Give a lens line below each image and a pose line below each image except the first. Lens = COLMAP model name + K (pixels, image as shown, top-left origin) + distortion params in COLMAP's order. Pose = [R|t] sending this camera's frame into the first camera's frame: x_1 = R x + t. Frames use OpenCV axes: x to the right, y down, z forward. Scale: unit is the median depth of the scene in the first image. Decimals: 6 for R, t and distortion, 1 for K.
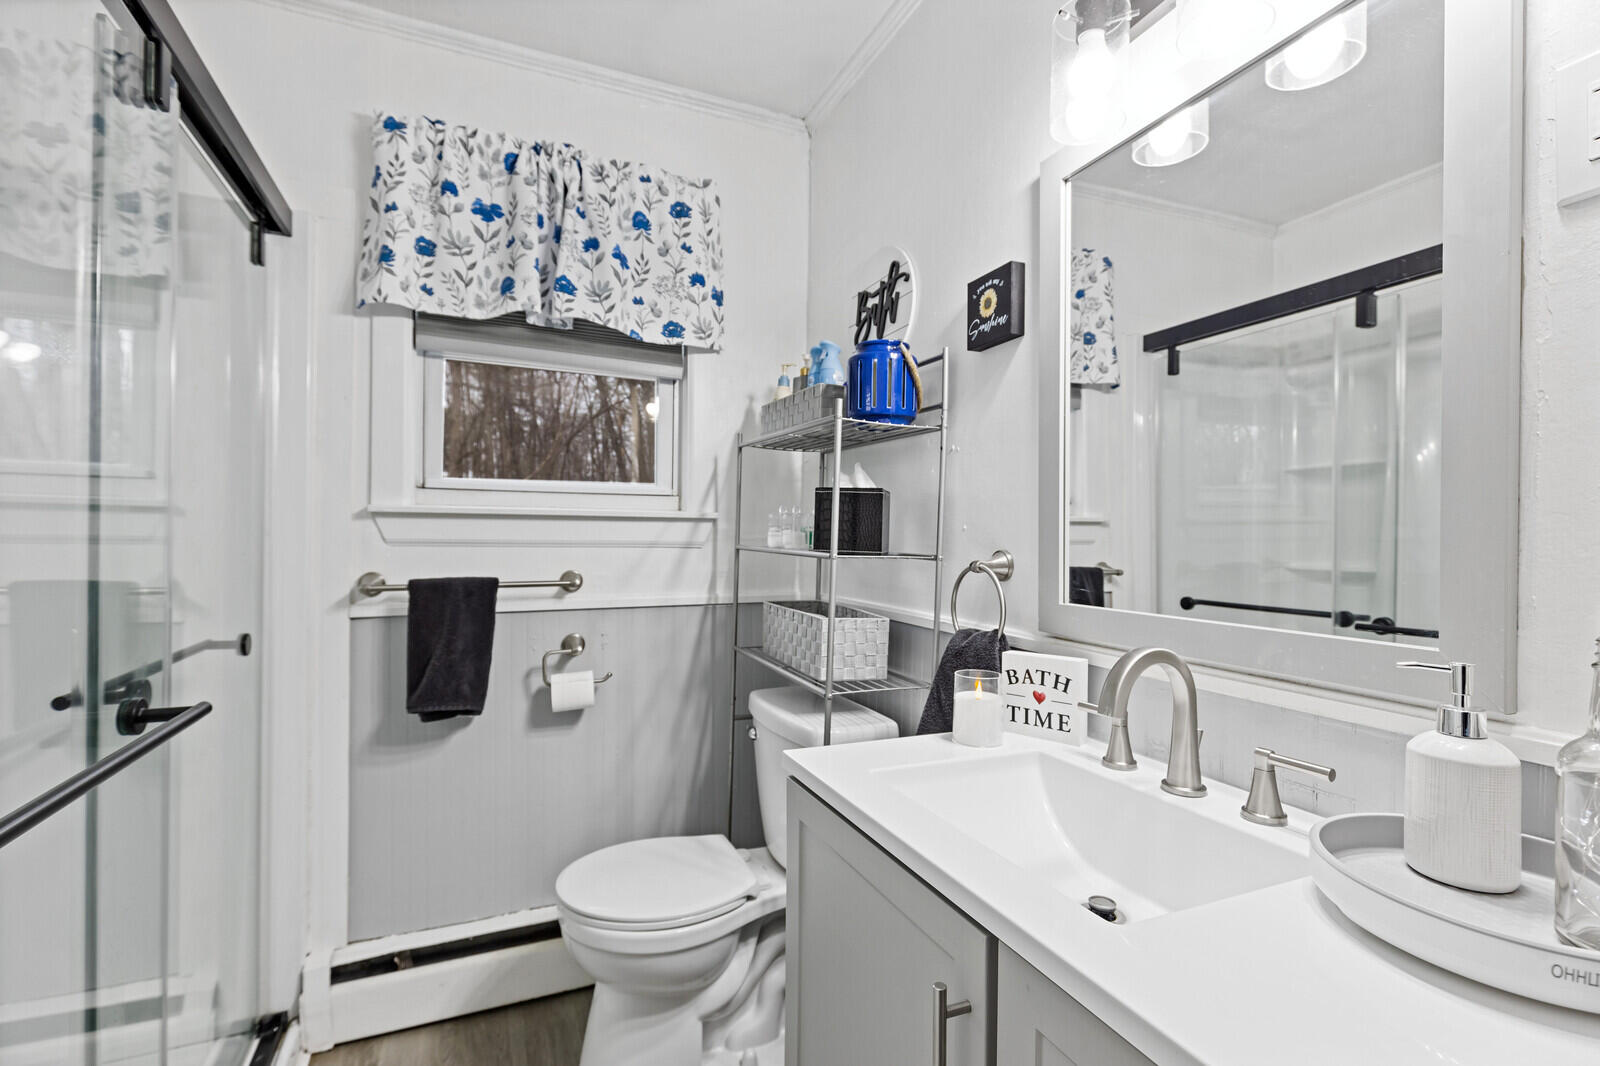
lens RADIAL K [[723.2, 0, 798.9], [0, 723.2, 539.8], [0, 0, 1]] dist [0.001066, -0.005508]
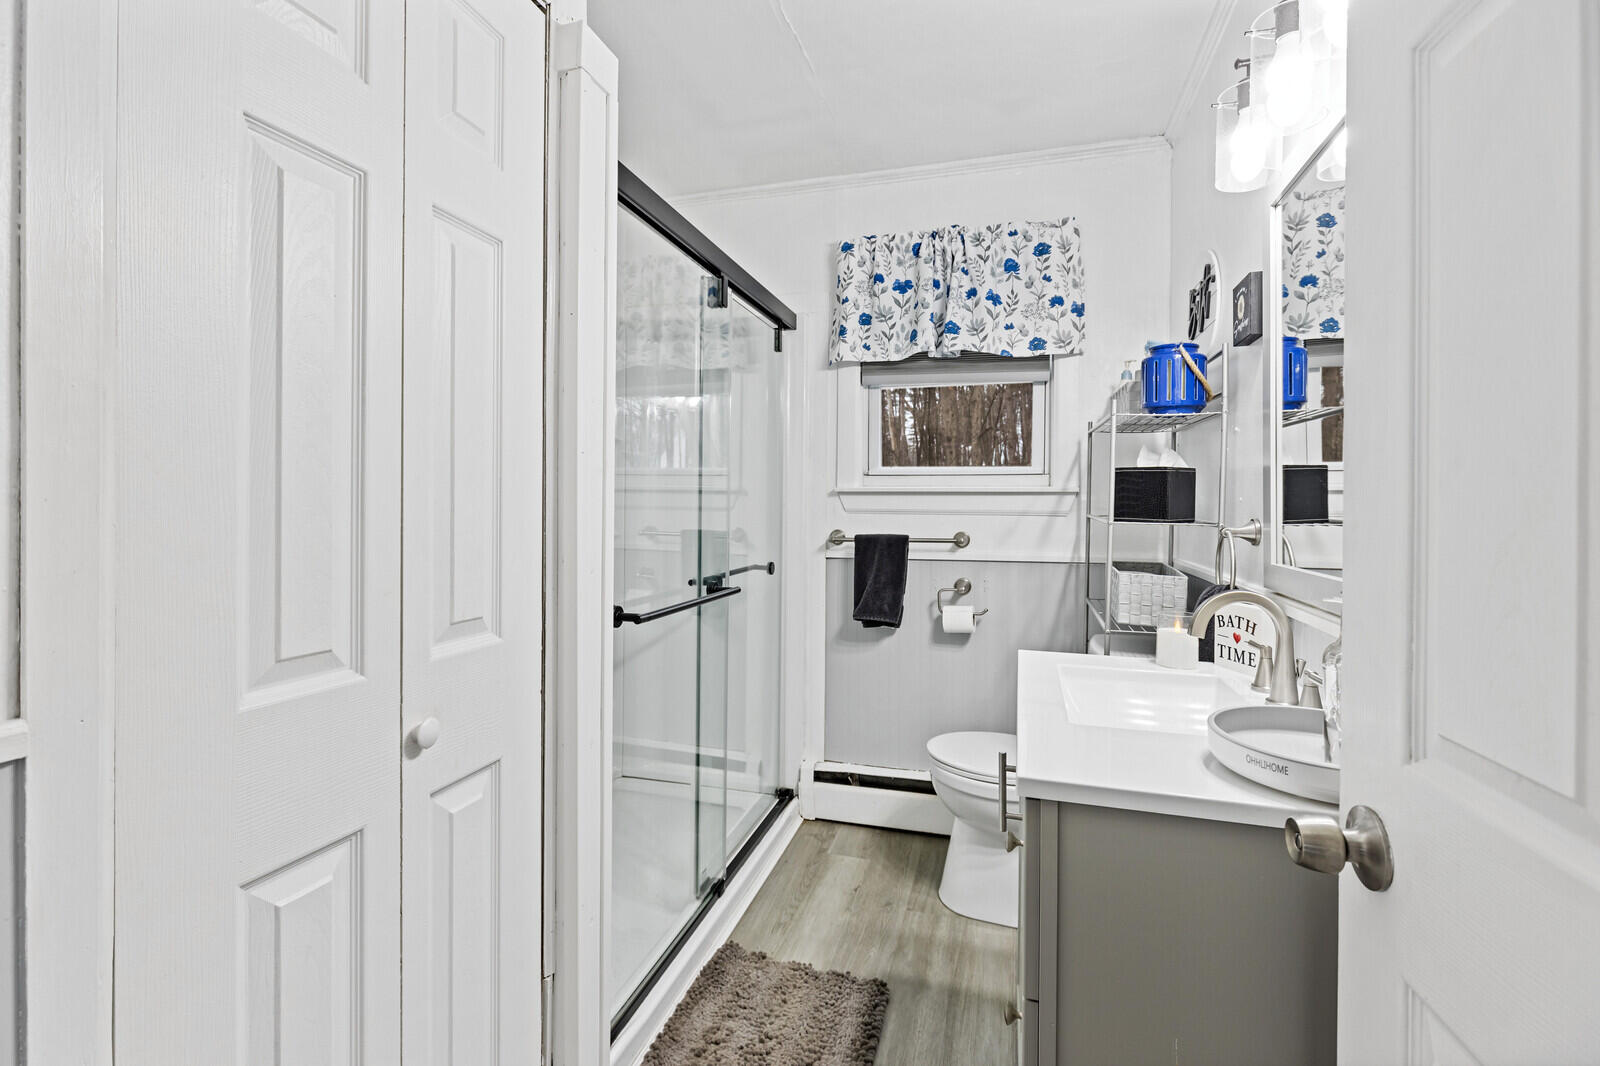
lens RADIAL K [[726.6, 0, 800.2], [0, 726.6, 503.4], [0, 0, 1]] dist [0.000362, -0.000124]
pose [[0.770582, -0.004298, -0.637326, 0.349232], [-0.000823, 0.999970, -0.007739, -0.000693], [0.637340, 0.006488, 0.770555, -0.271490]]
